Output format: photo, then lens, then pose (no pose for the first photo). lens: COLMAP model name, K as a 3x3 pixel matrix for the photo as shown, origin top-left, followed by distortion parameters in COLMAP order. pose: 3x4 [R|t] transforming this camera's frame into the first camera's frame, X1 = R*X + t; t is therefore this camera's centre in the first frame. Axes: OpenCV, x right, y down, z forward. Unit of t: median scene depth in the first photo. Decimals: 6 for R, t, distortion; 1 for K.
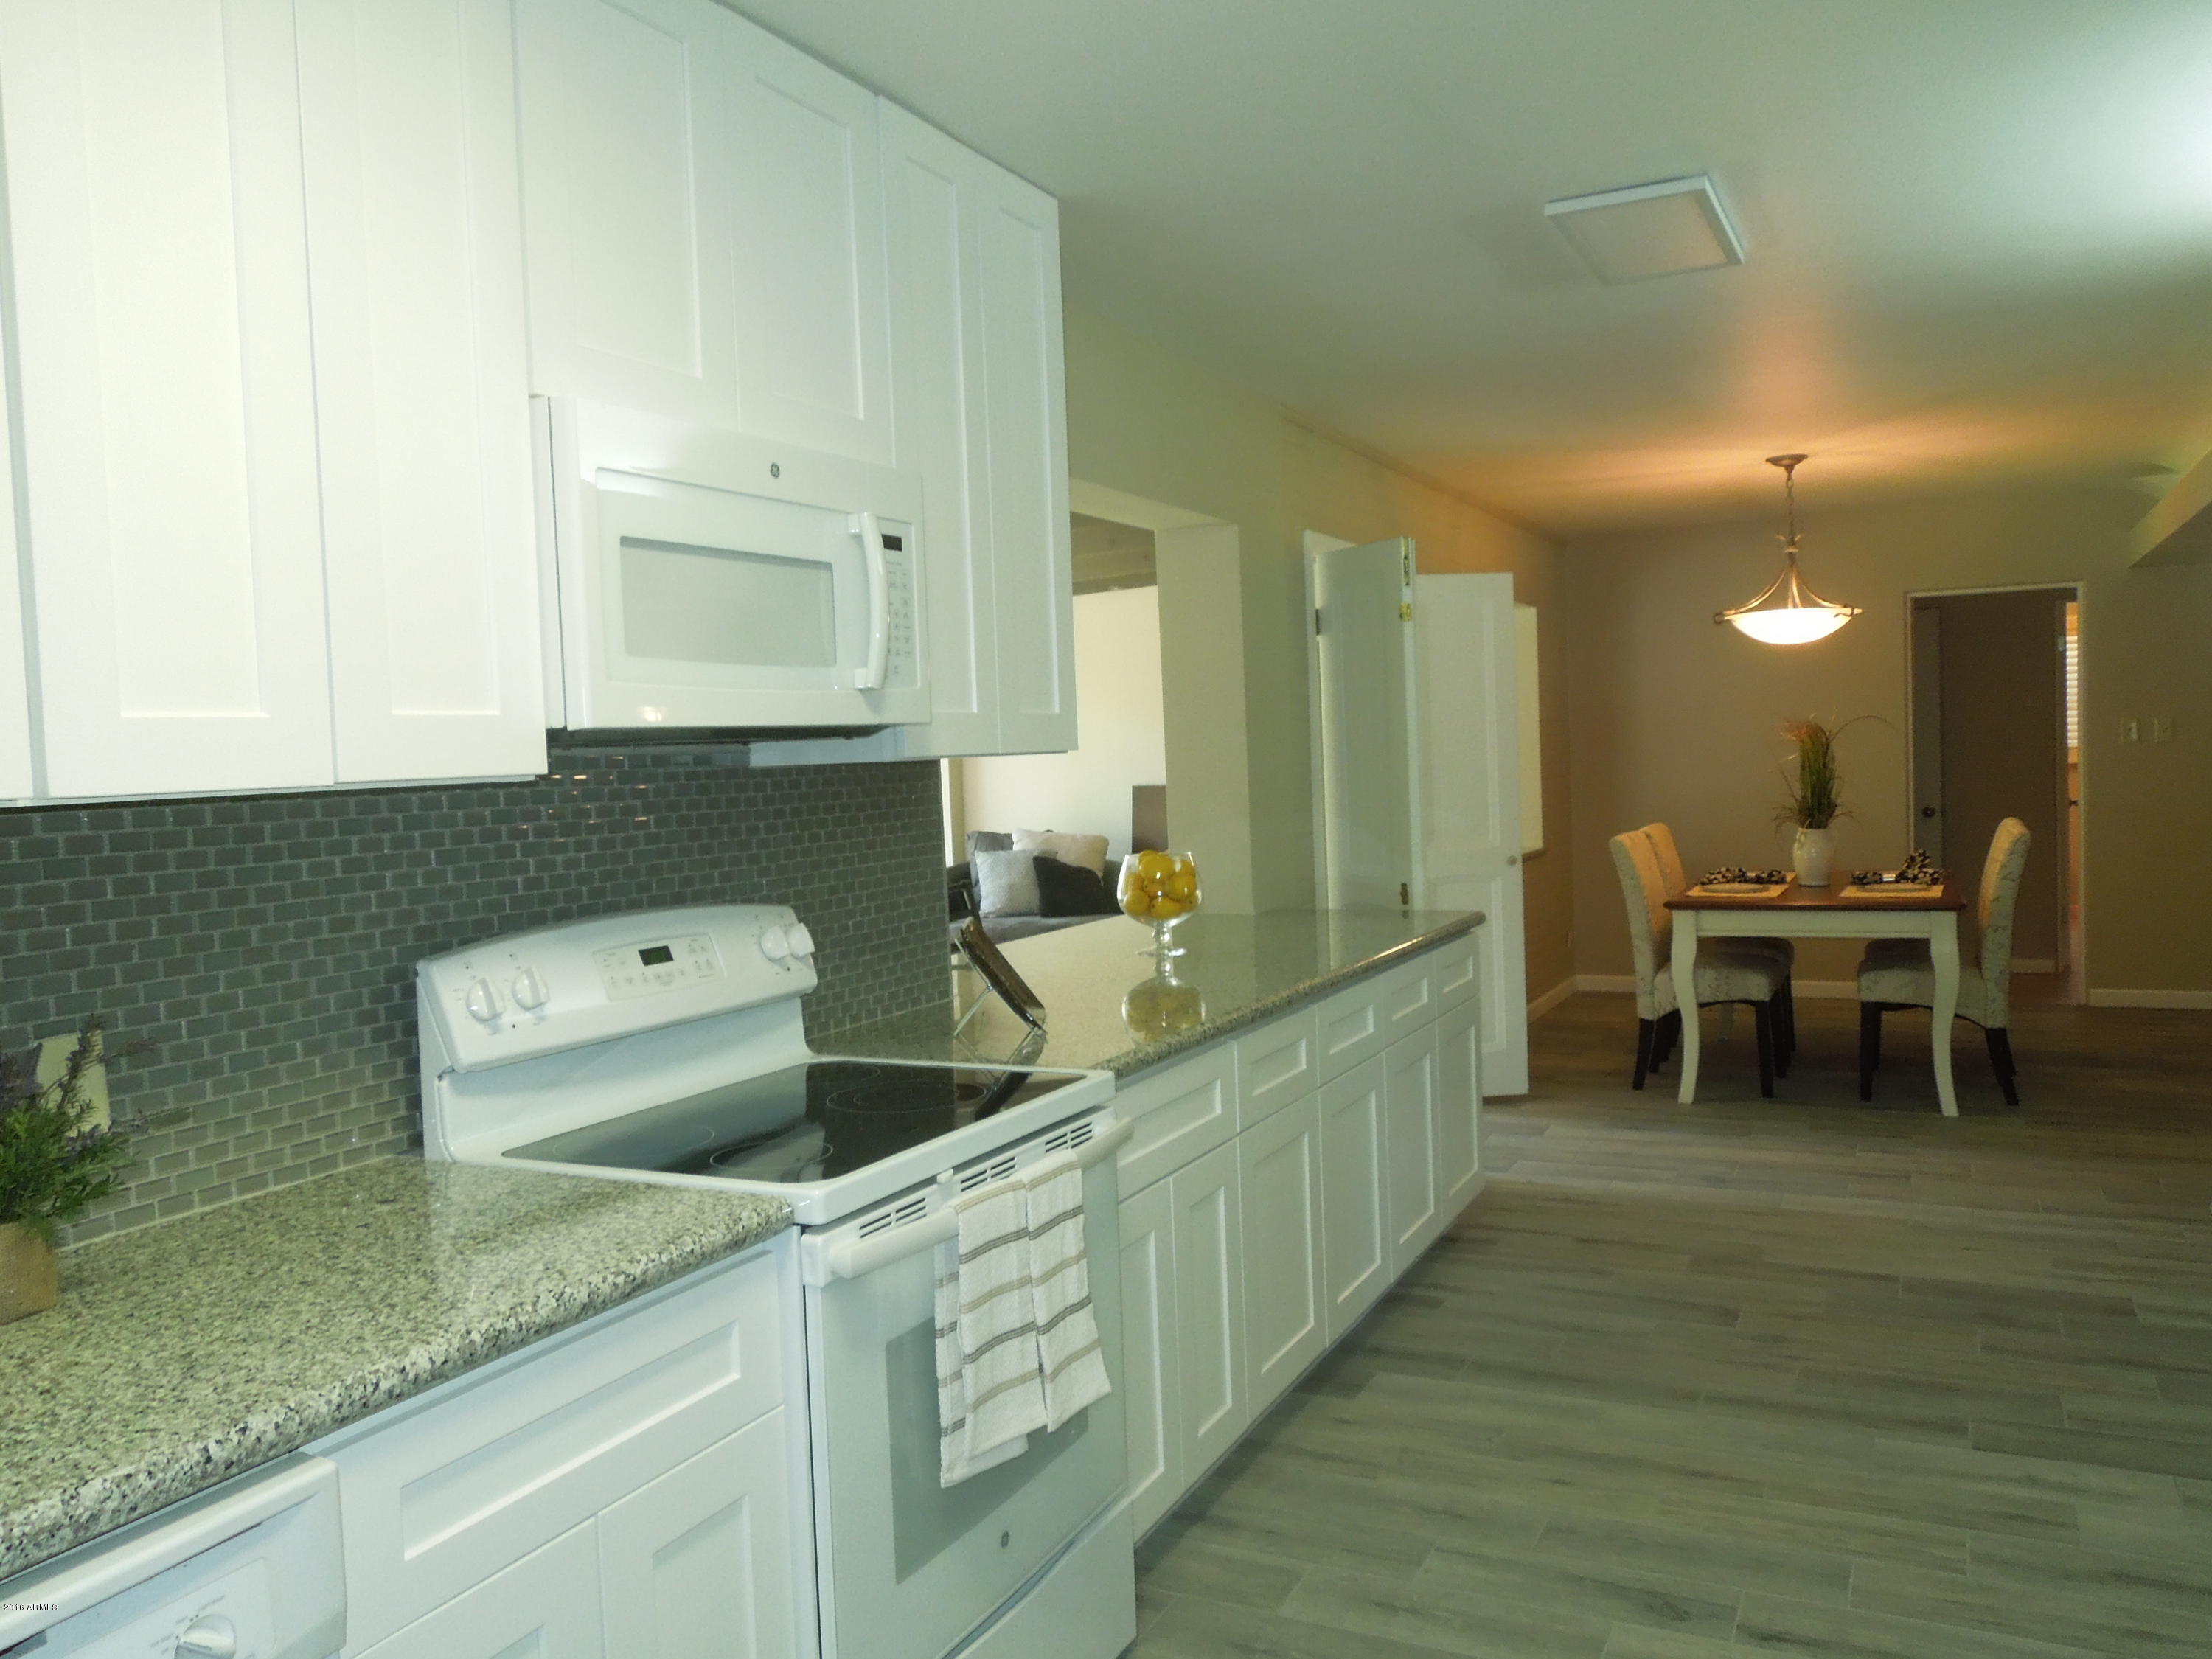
lens RADIAL K [[1676.3, 0, 1118.7], [0, 1676.3, 821.0], [0, 0, 1]] dist [0.002079, -0.000533]
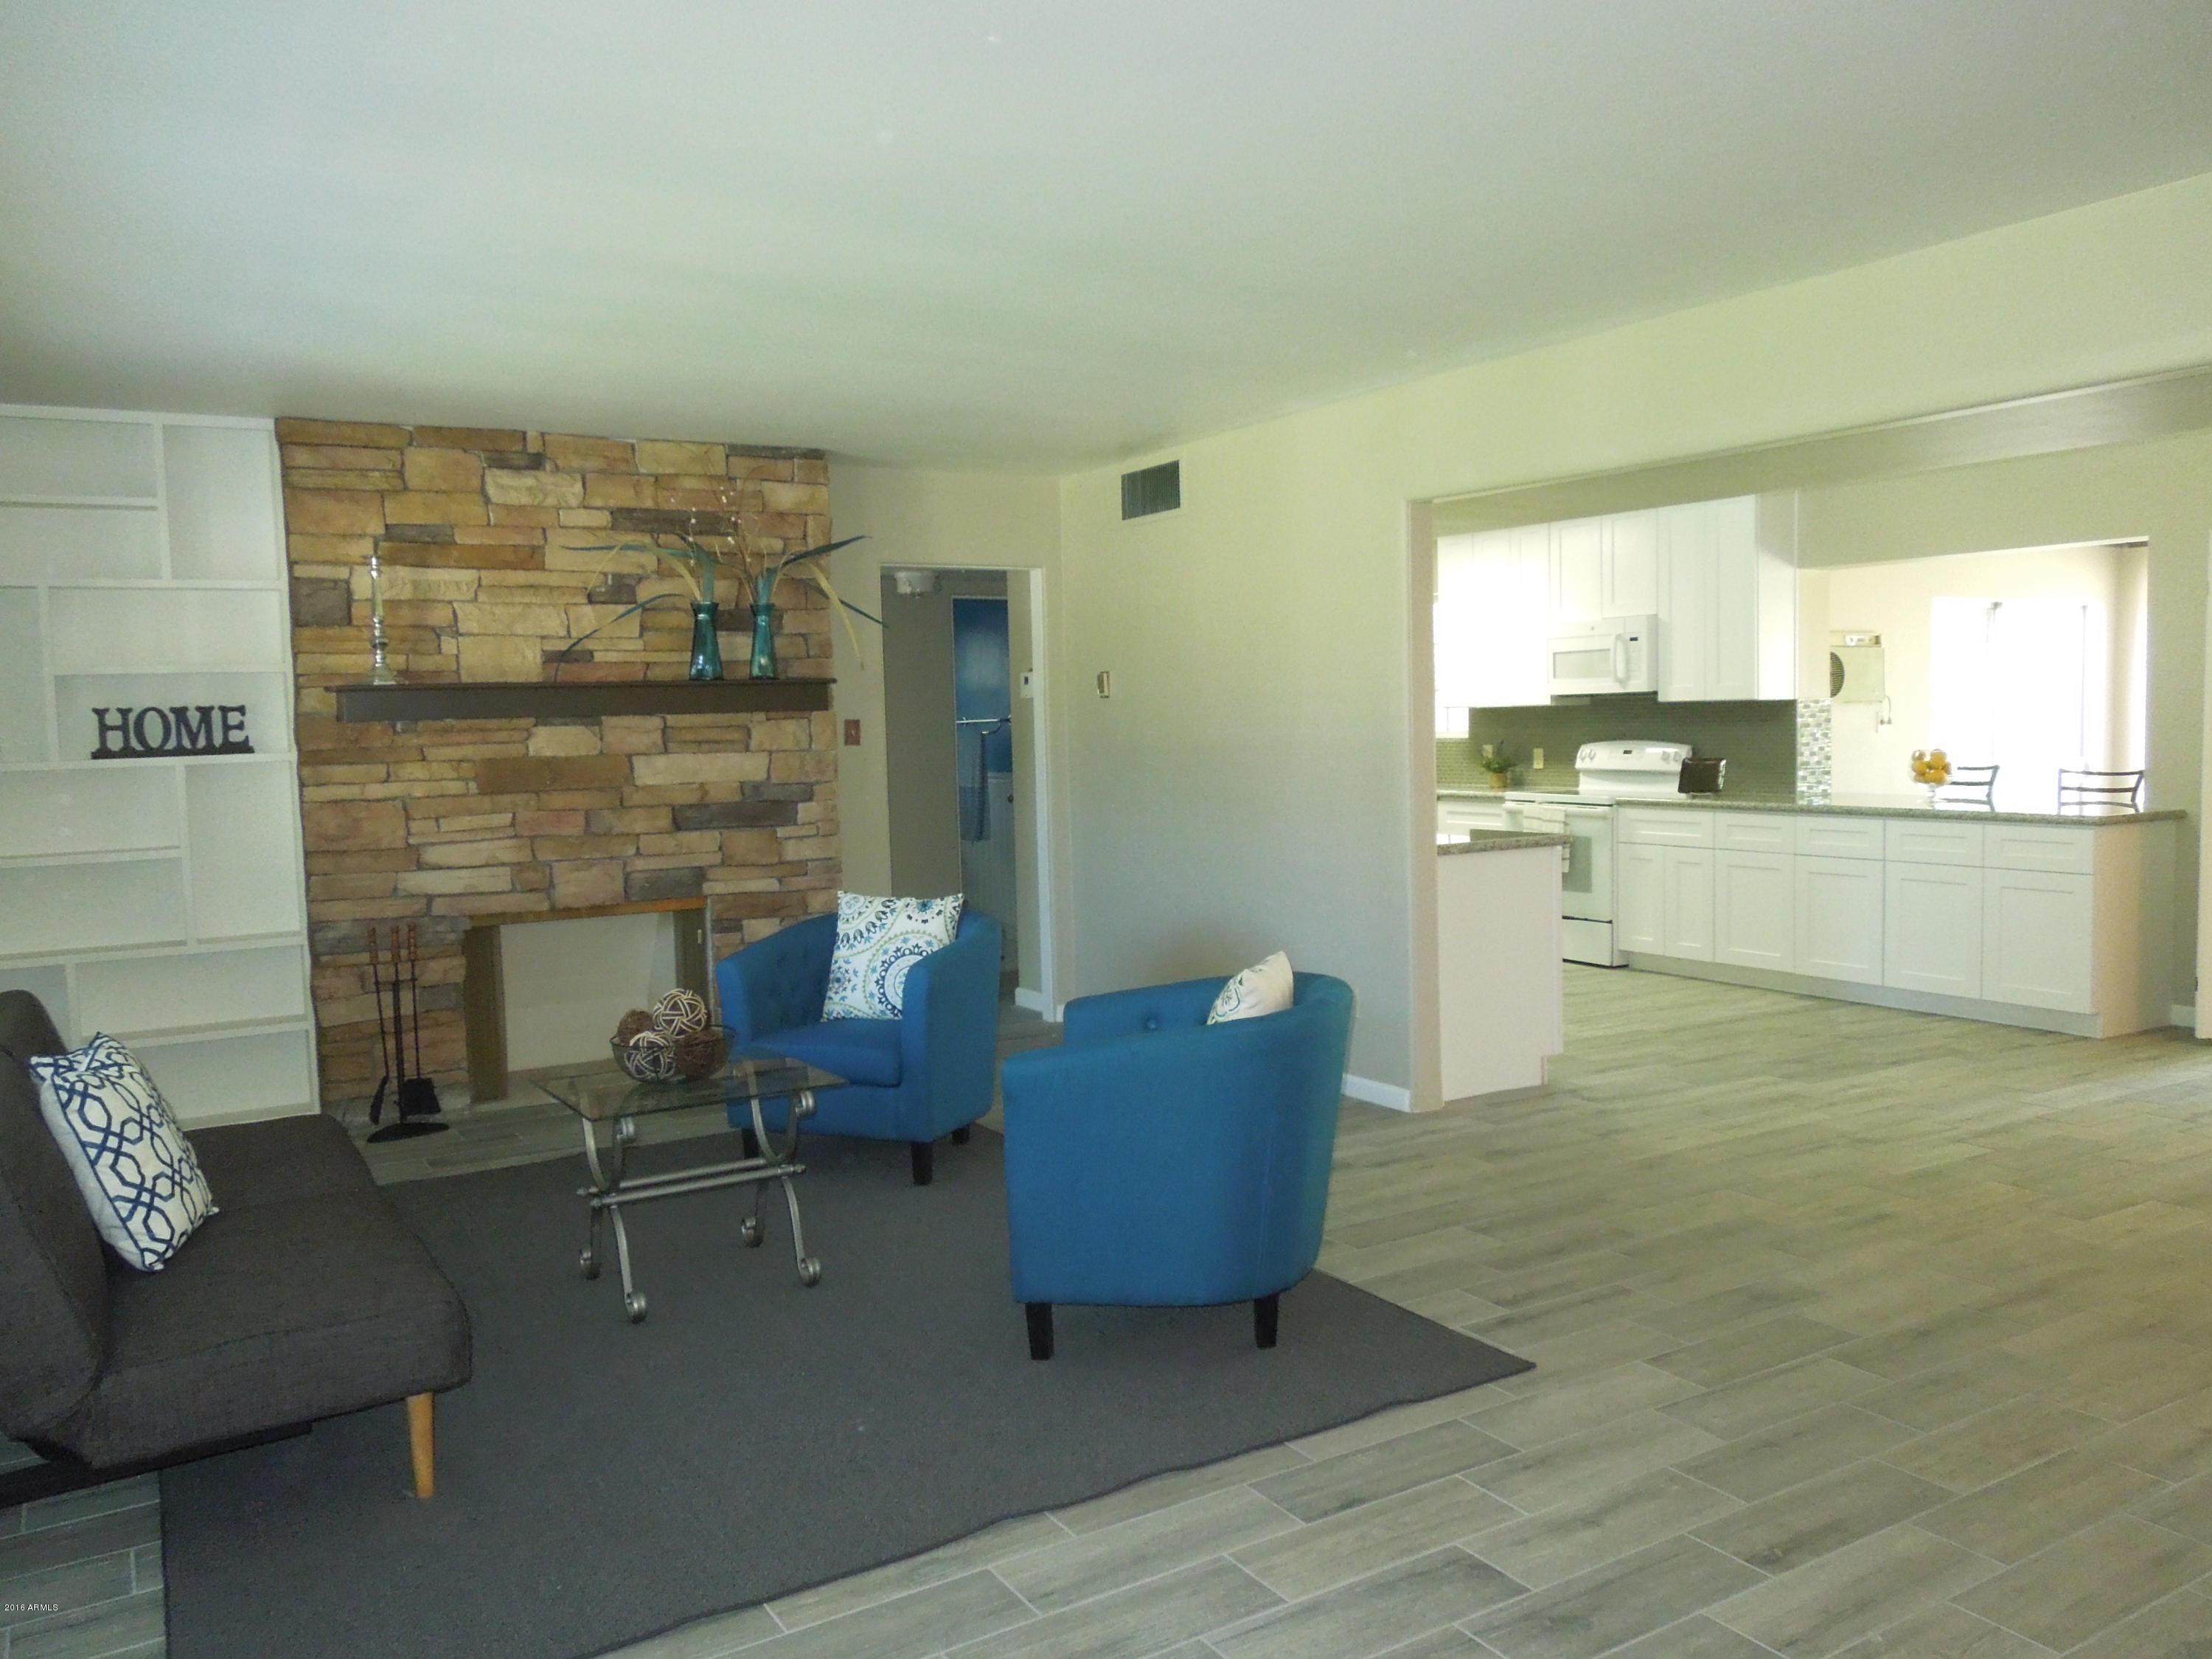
lens RADIAL K [[1671.8, 0, 1083.8], [0, 1671.8, 831.2], [0, 0, 1]] dist [0.005912, 0.000346]
pose [[-0.545414, 0.099247, -0.832270, 2.173432], [0.001139, 0.993052, 0.117673, -0.115045], [0.838166, 0.063233, -0.541737, 1.243895]]
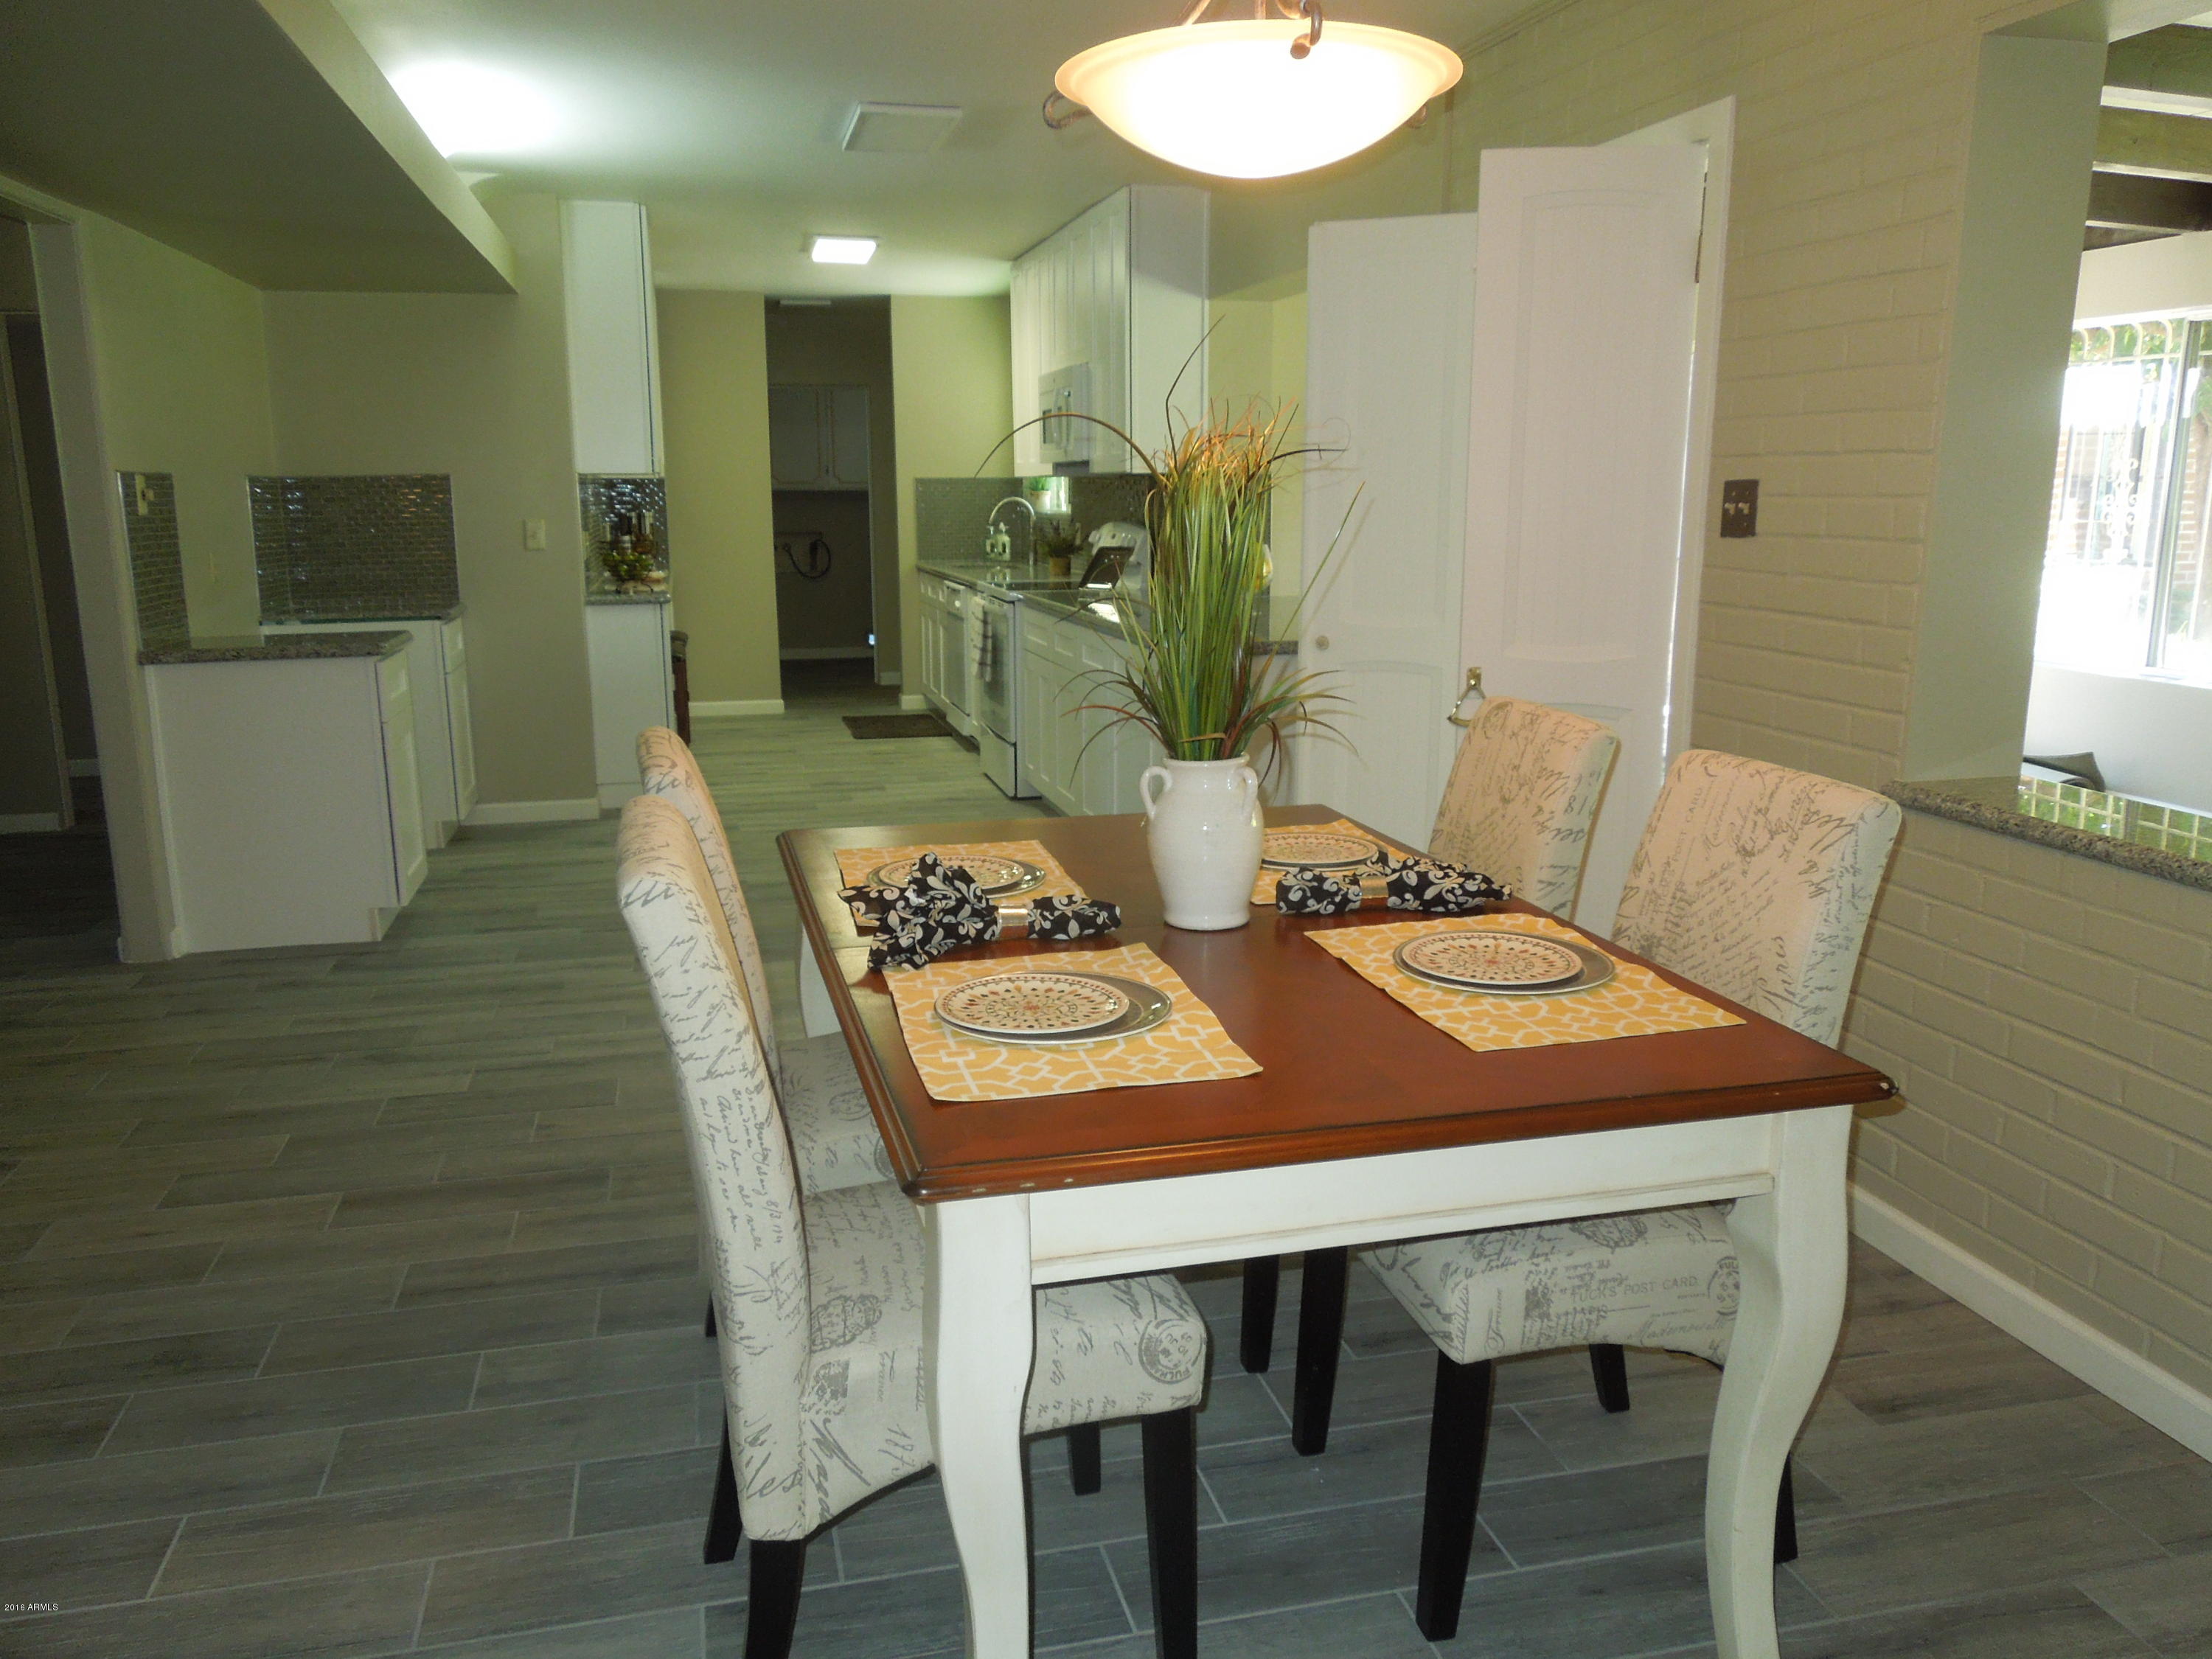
lens RADIAL K [[1671.8, 0, 1083.8], [0, 1671.8, 831.2], [0, 0, 1]] dist [0.005912, 0.000346]
pose [[-0.769872, 0.170045, -0.615127, 1.060545], [0.003699, 0.965023, 0.262140, -0.122824], [0.638187, 0.199539, -0.743573, 2.068608]]
